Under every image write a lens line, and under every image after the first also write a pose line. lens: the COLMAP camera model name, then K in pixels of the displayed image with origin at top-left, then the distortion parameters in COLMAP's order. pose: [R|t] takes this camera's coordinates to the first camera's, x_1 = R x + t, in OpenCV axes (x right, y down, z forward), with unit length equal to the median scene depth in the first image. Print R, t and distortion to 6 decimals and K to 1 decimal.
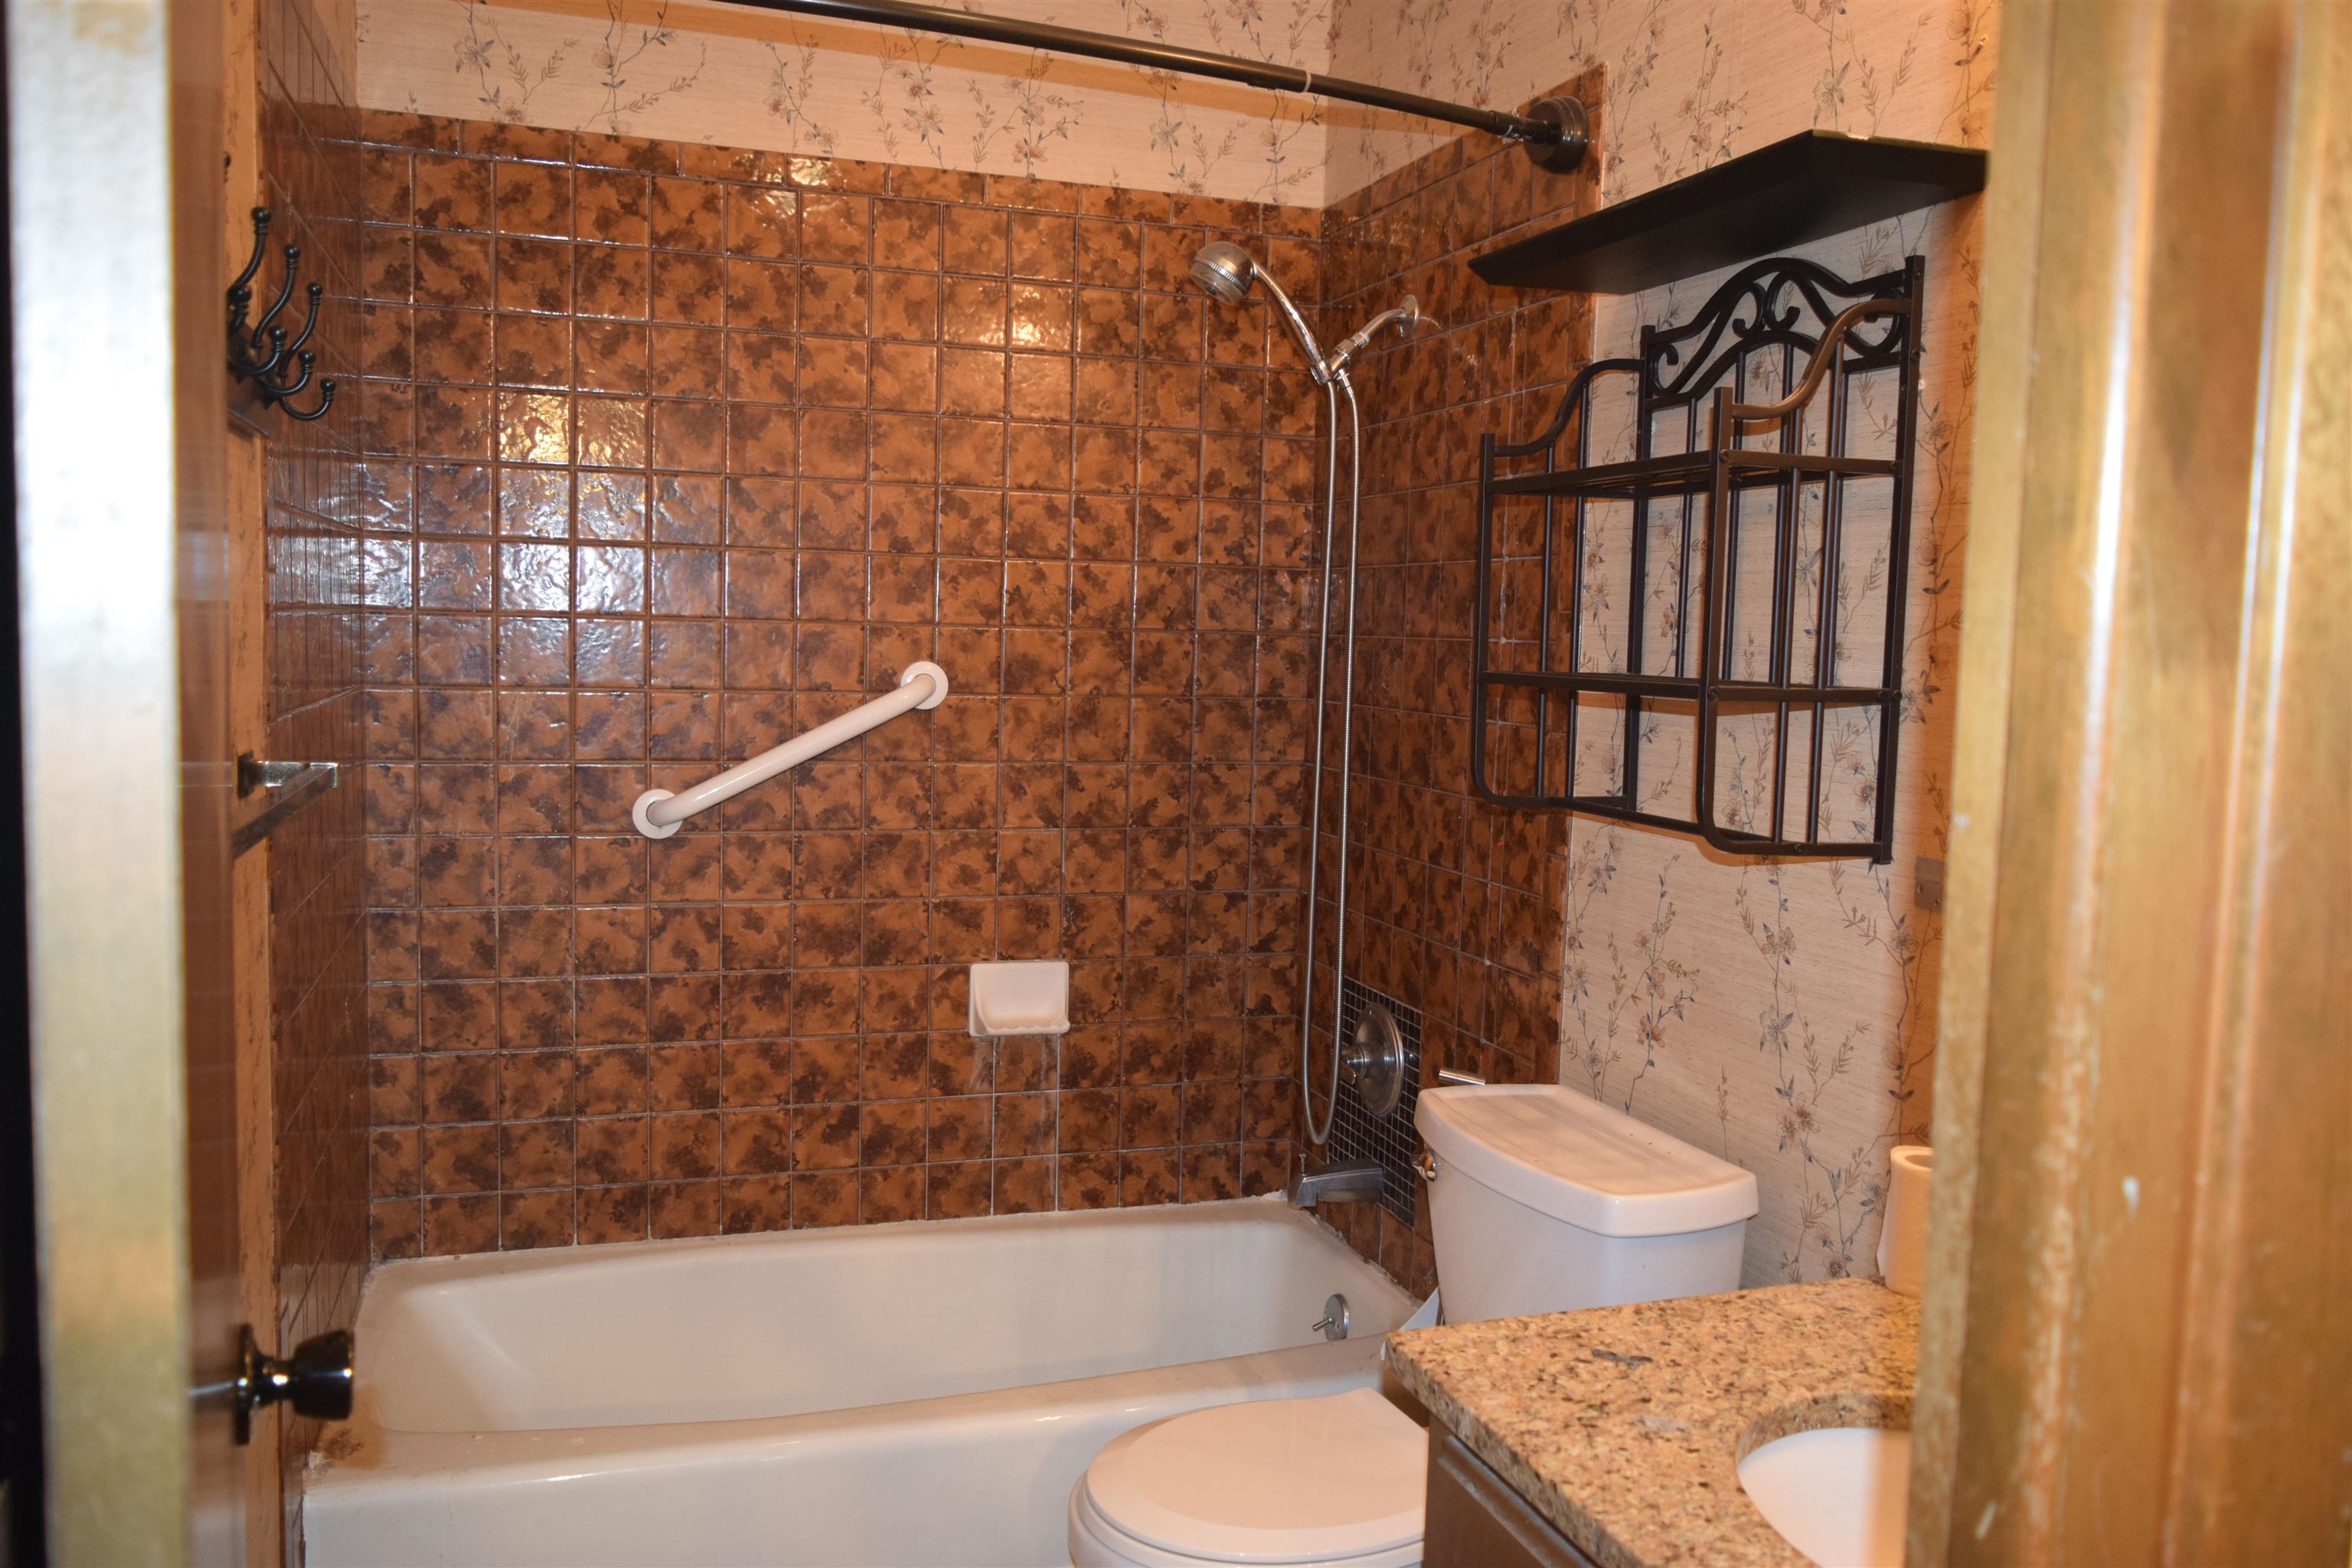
lens RADIAL K [[1819.0, 0, 1170.2], [0, 1819.0, 774.4], [0, 0, 1]] dist [-0.013812, 0.003544]
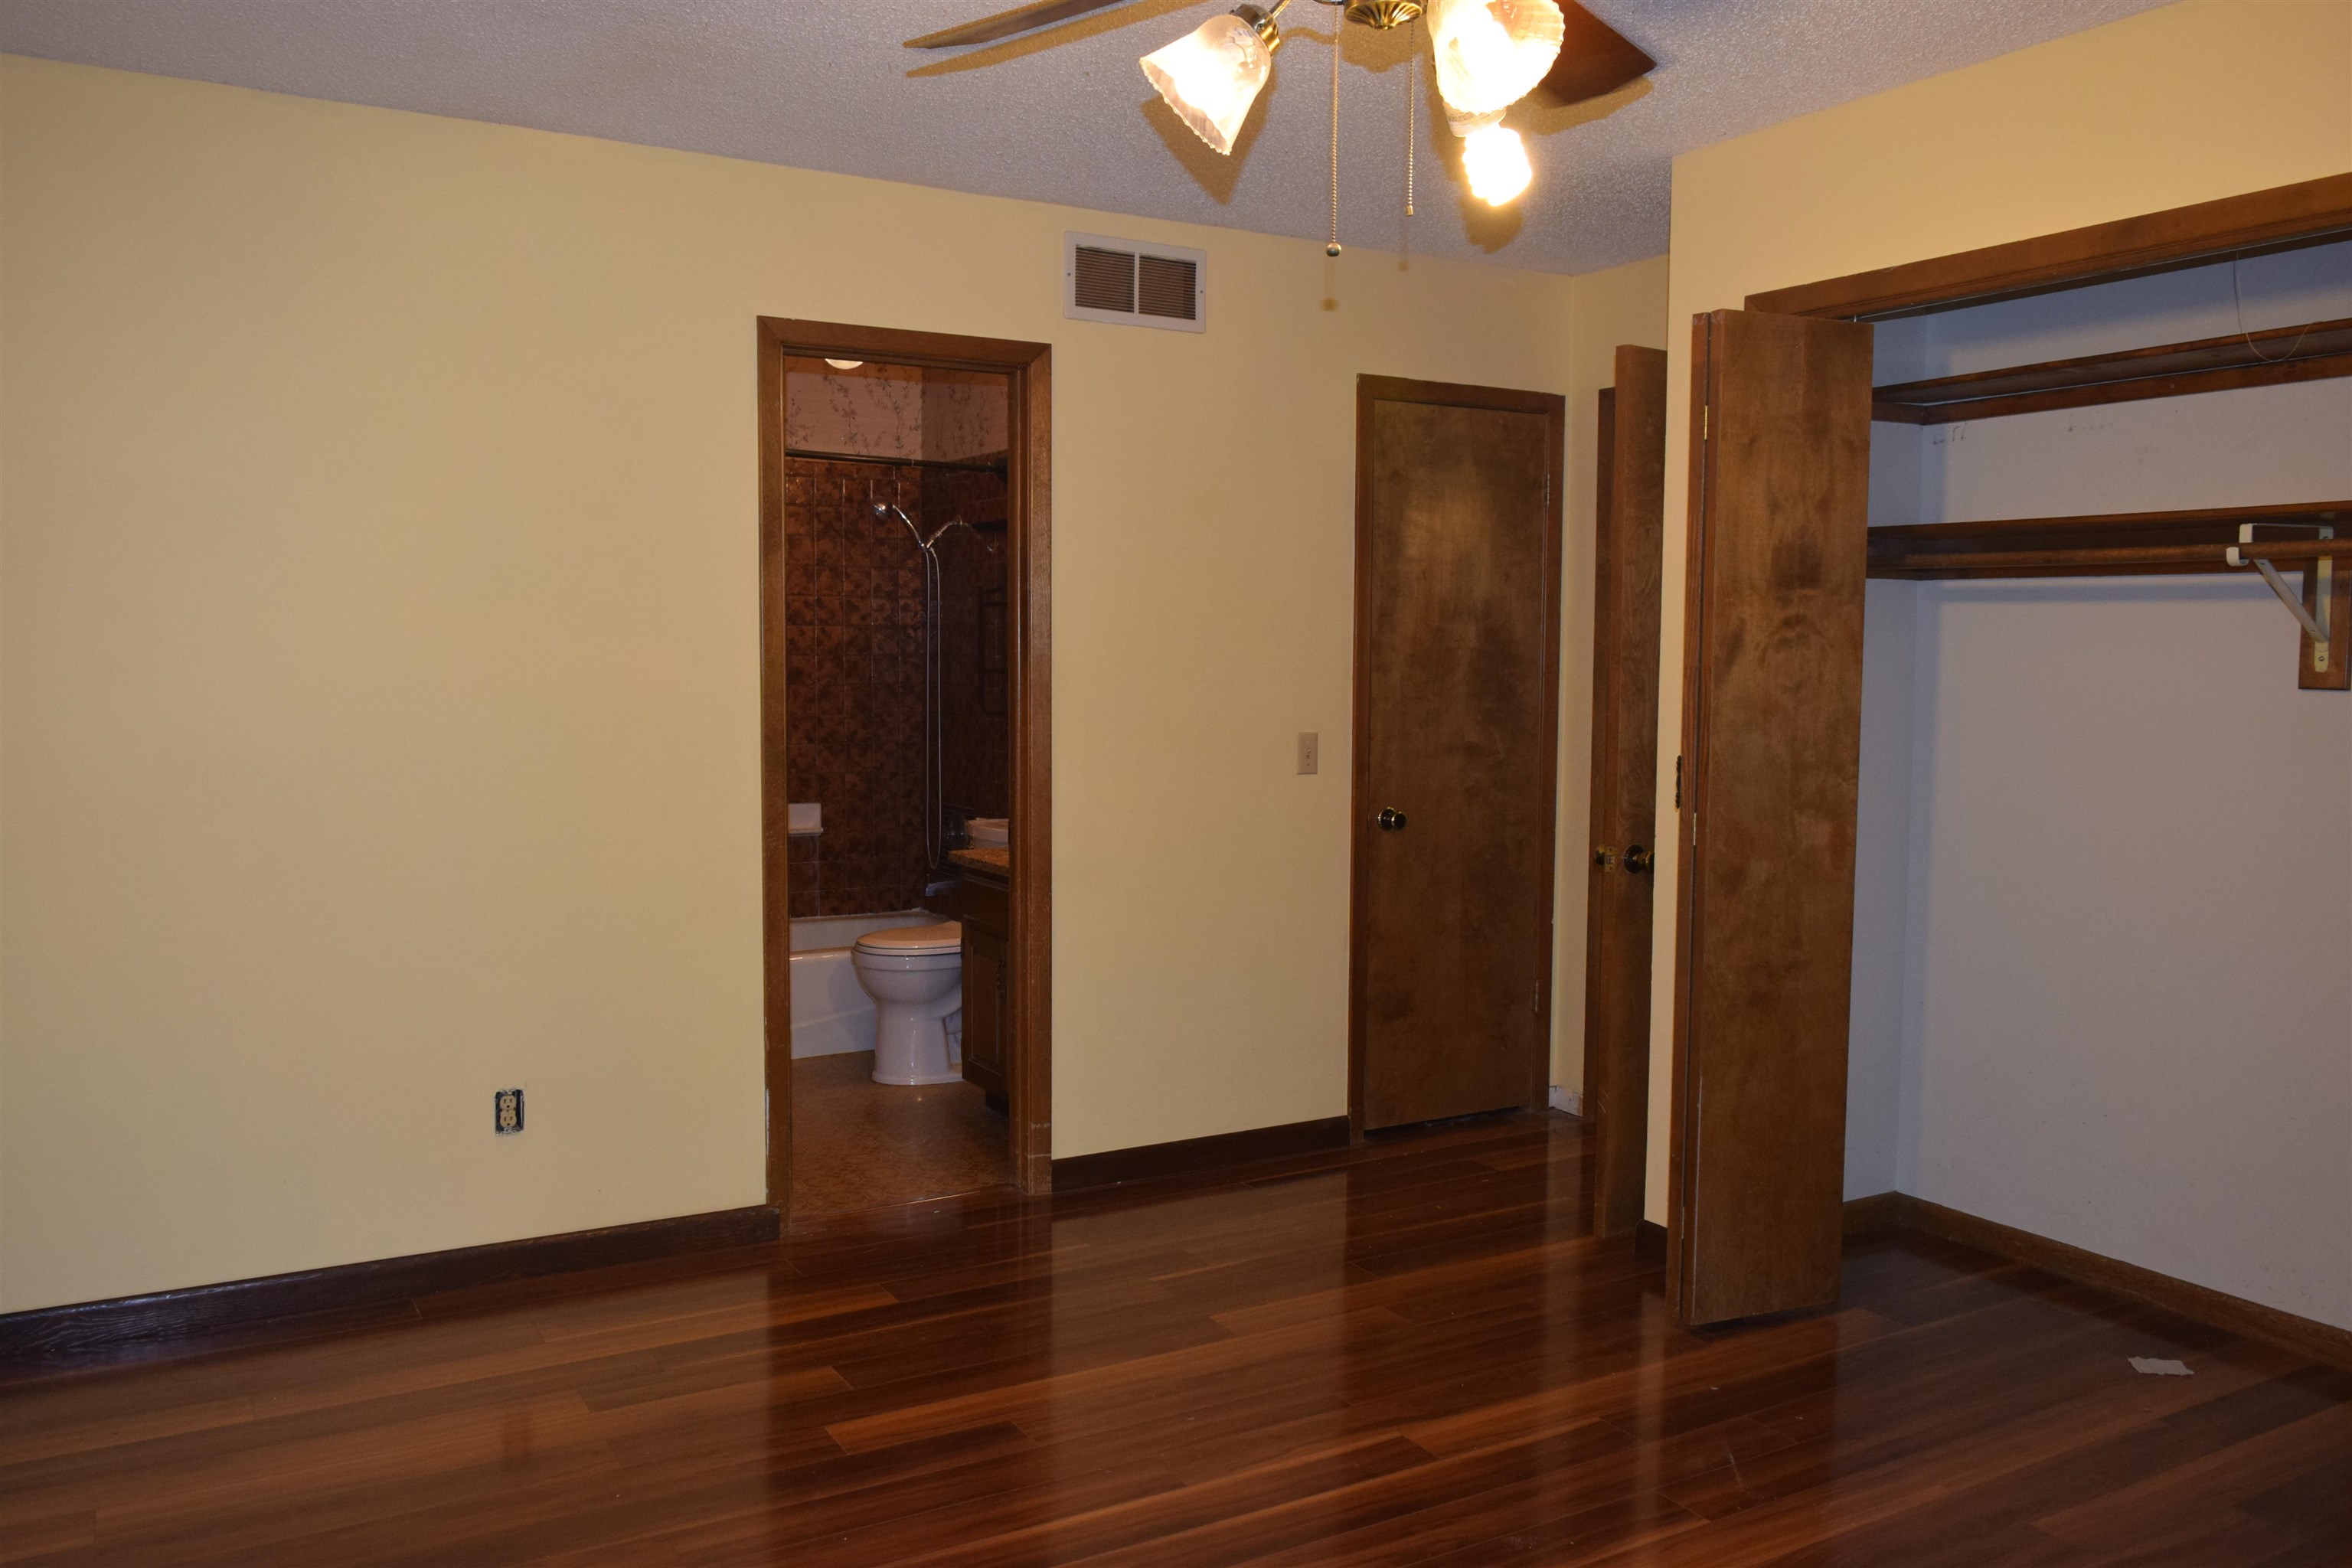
lens RADIAL K [[1819.0, 0, 1160.5], [0, 1819.0, 791.3], [0, 0, 1]] dist [-0.013812, 0.003544]
pose [[0.980194, -0.039385, 0.194085, -0.080062], [0.038075, 0.999220, 0.010479, 0.080820], [-0.194346, -0.002882, 0.980929, -1.293613]]
